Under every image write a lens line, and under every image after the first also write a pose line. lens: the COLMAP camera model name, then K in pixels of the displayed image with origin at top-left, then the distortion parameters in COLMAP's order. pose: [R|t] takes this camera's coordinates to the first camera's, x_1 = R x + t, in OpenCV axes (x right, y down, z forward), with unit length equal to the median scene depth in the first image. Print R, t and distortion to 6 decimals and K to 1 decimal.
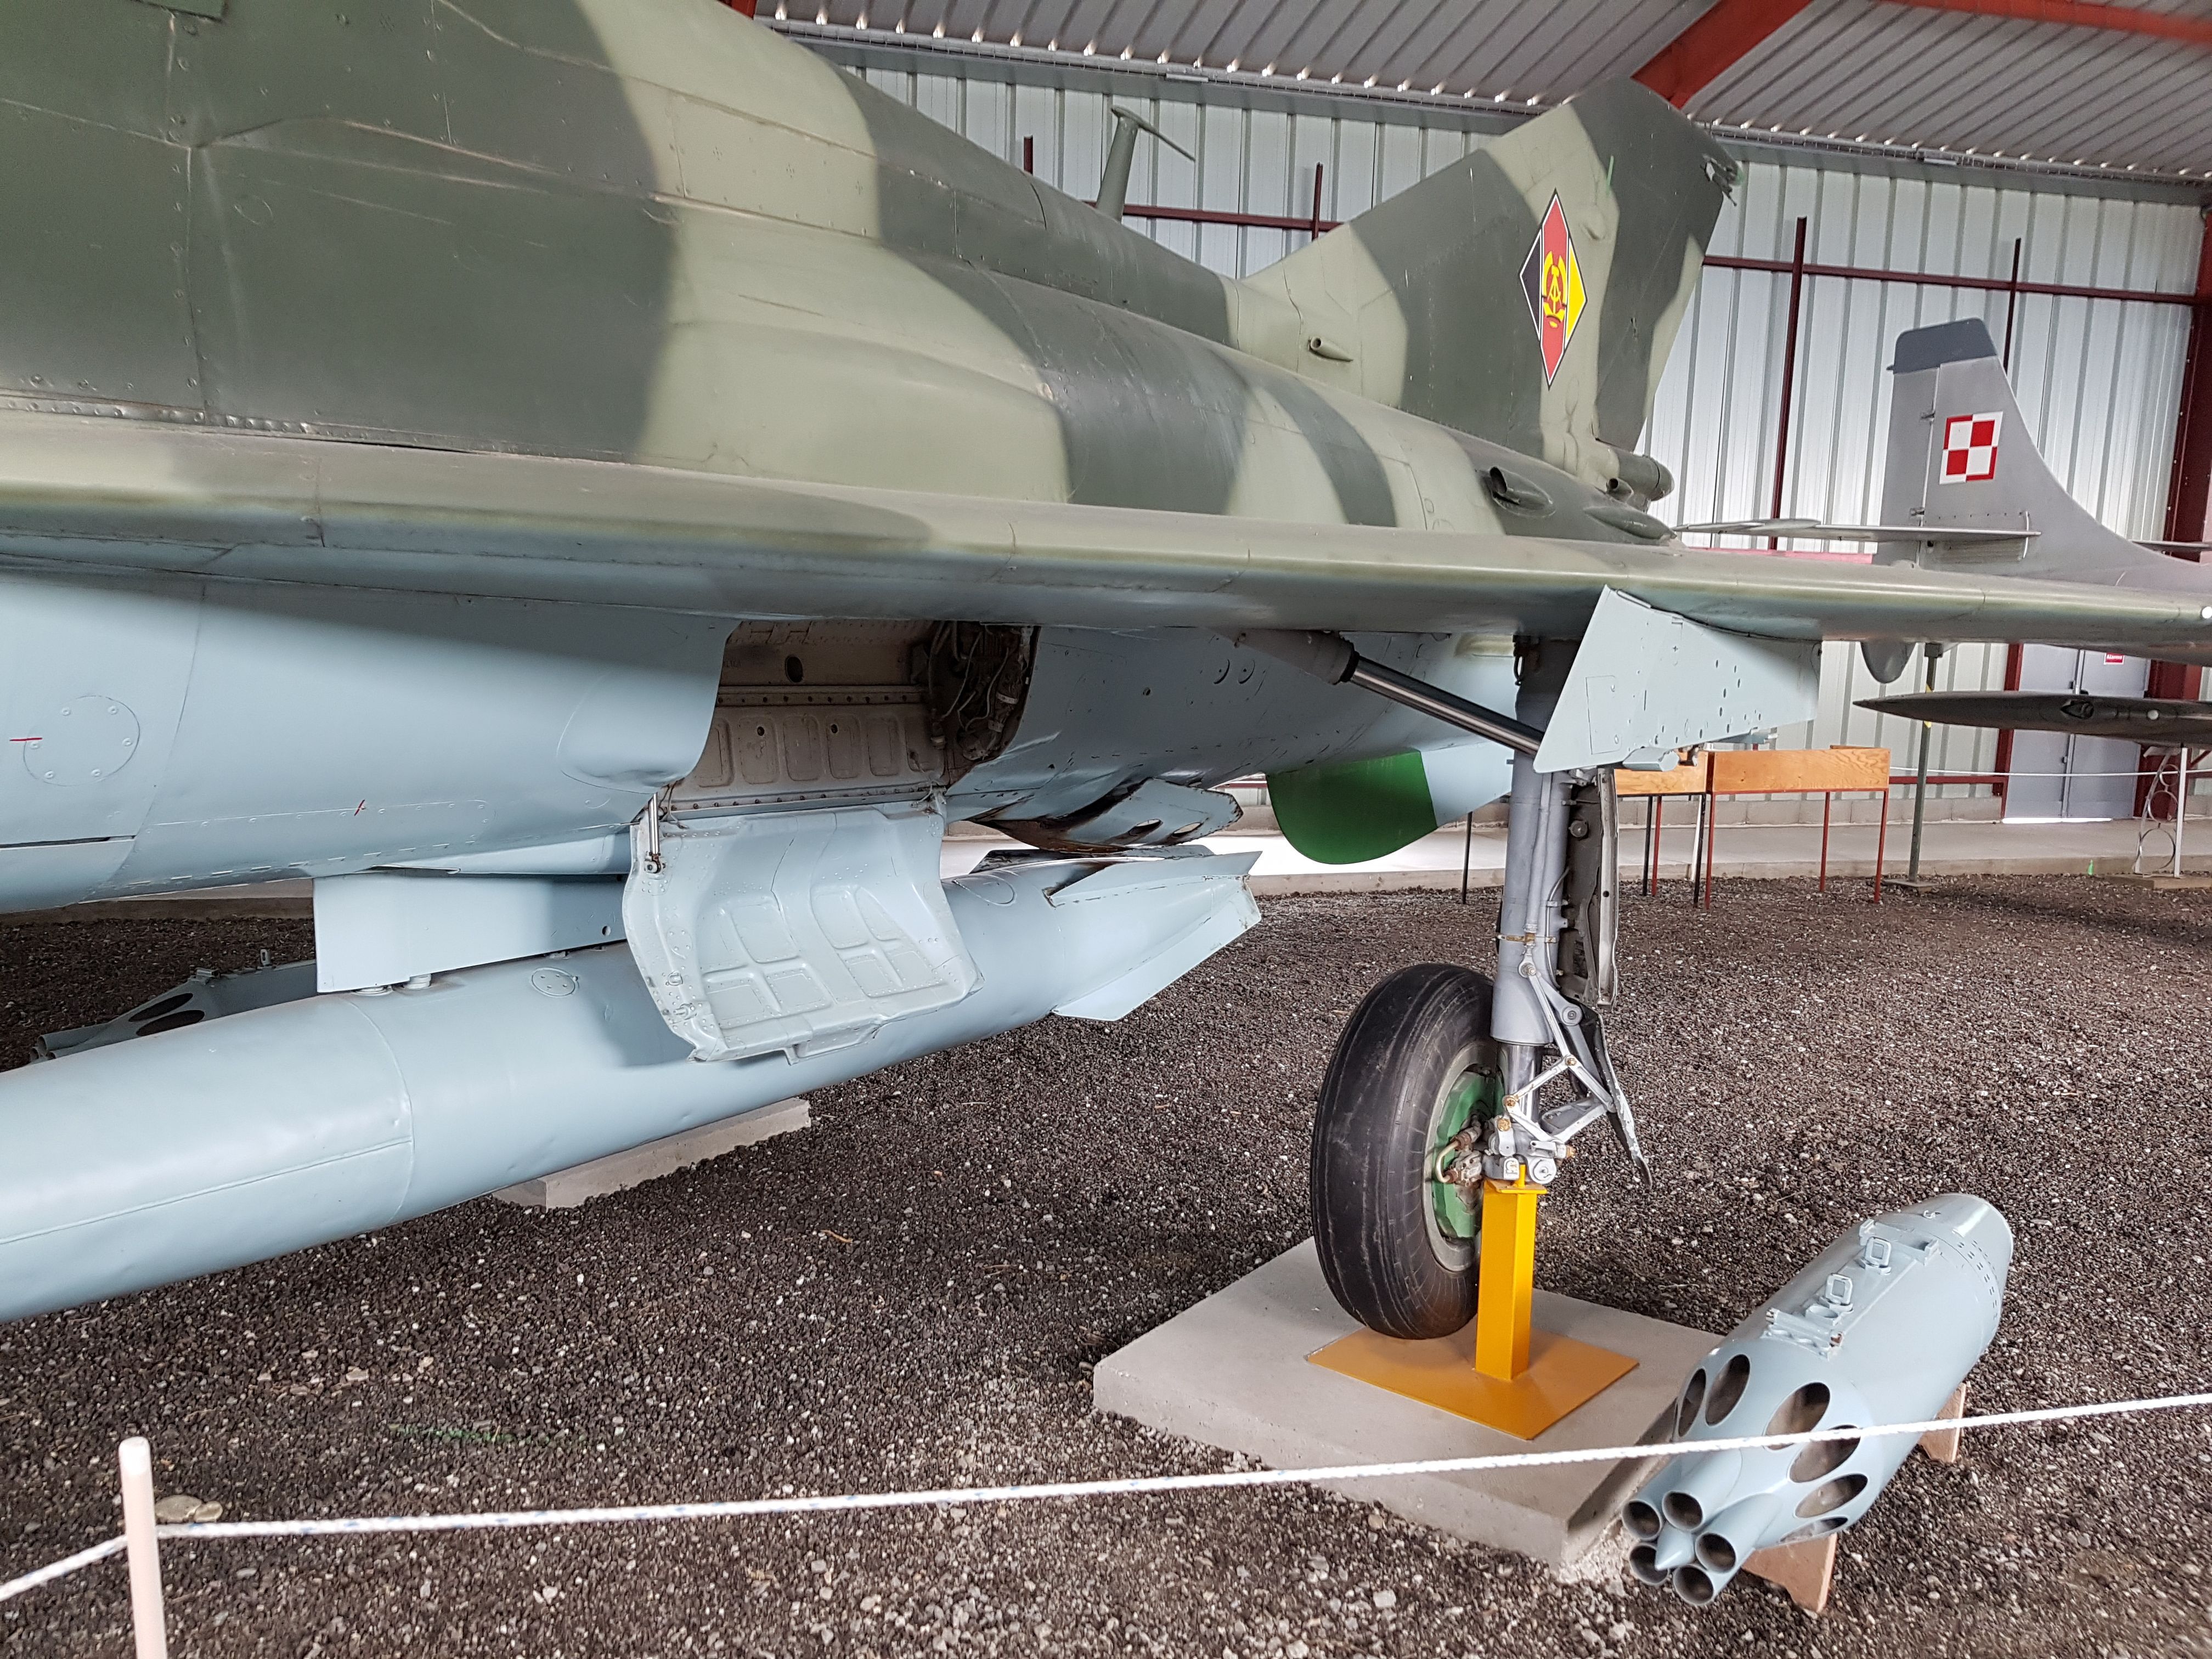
lens RADIAL K [[1664.7, 0, 1077.3], [0, 1664.7, 873.1], [0, 0, 1]] dist [0.083822, -0.132197]
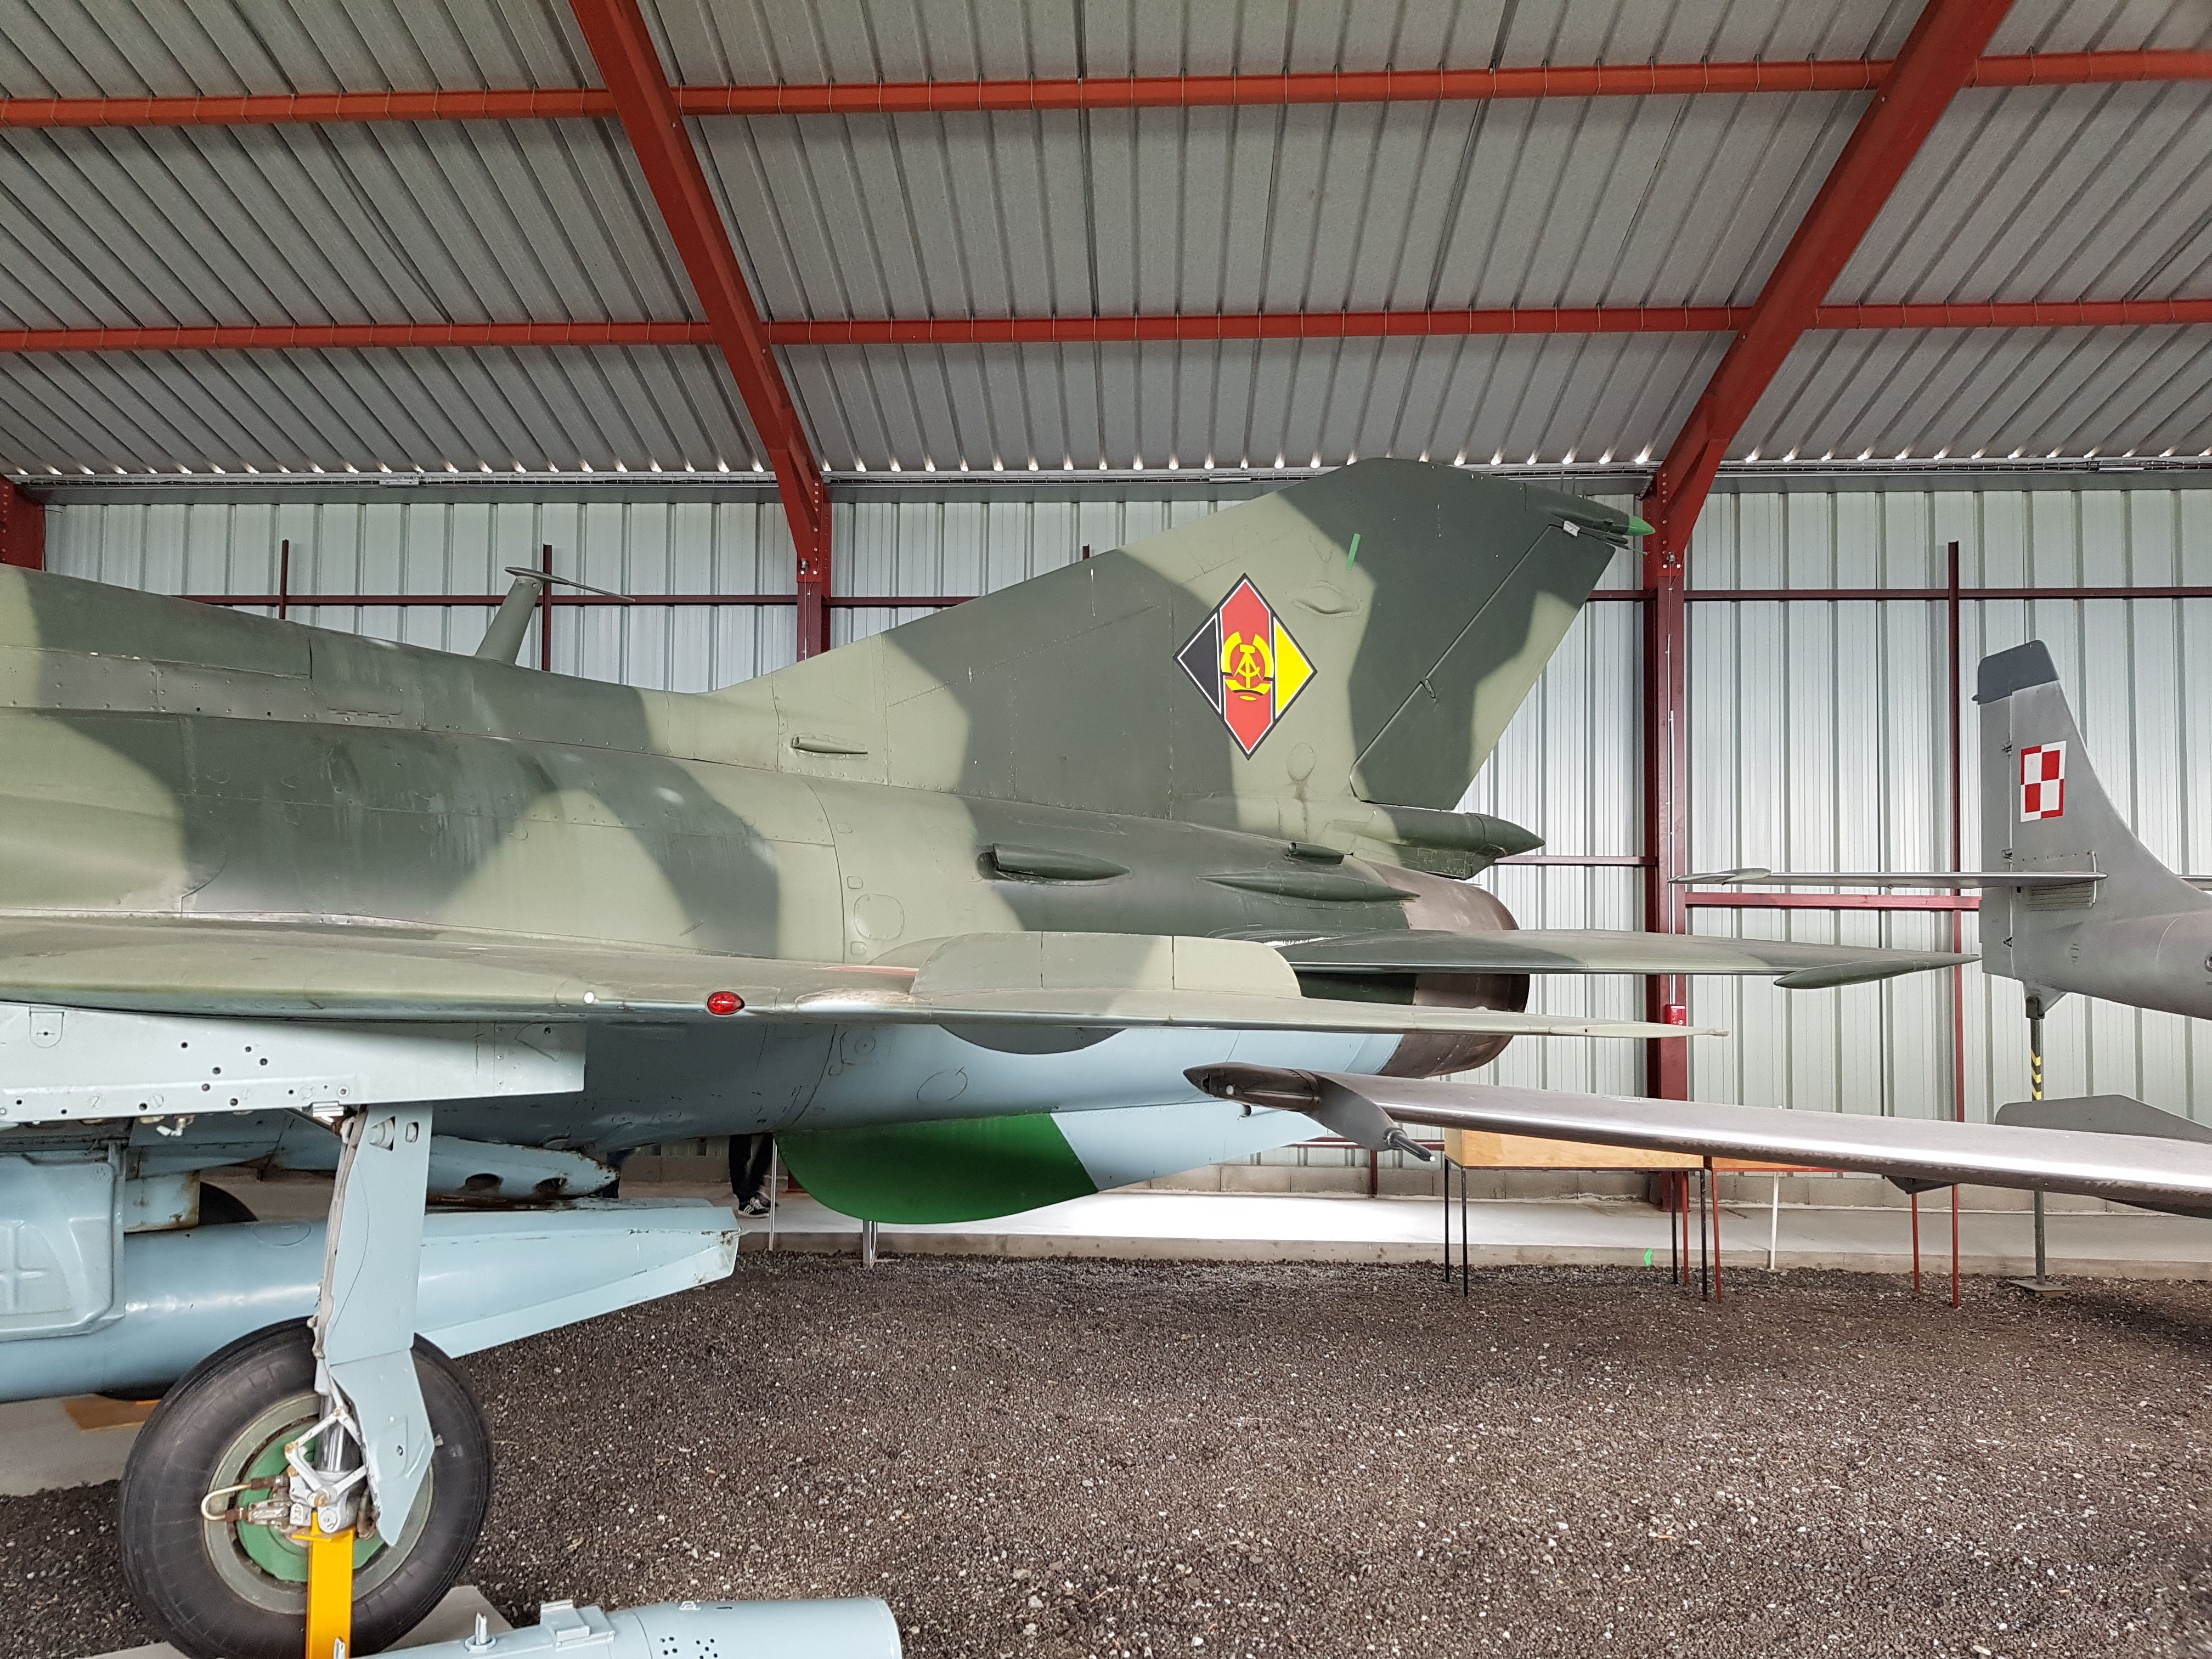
lens RADIAL K [[1694.5, 0, 1103.3], [0, 1694.5, 865.2], [0, 0, 1]] dist [0.009986, -0.000753]
pose [[0.944297, -0.028498, -0.327858, 0.358193], [-0.040570, 0.978564, -0.201908, -0.009649], [0.326584, 0.203962, 0.922899, 0.026786]]
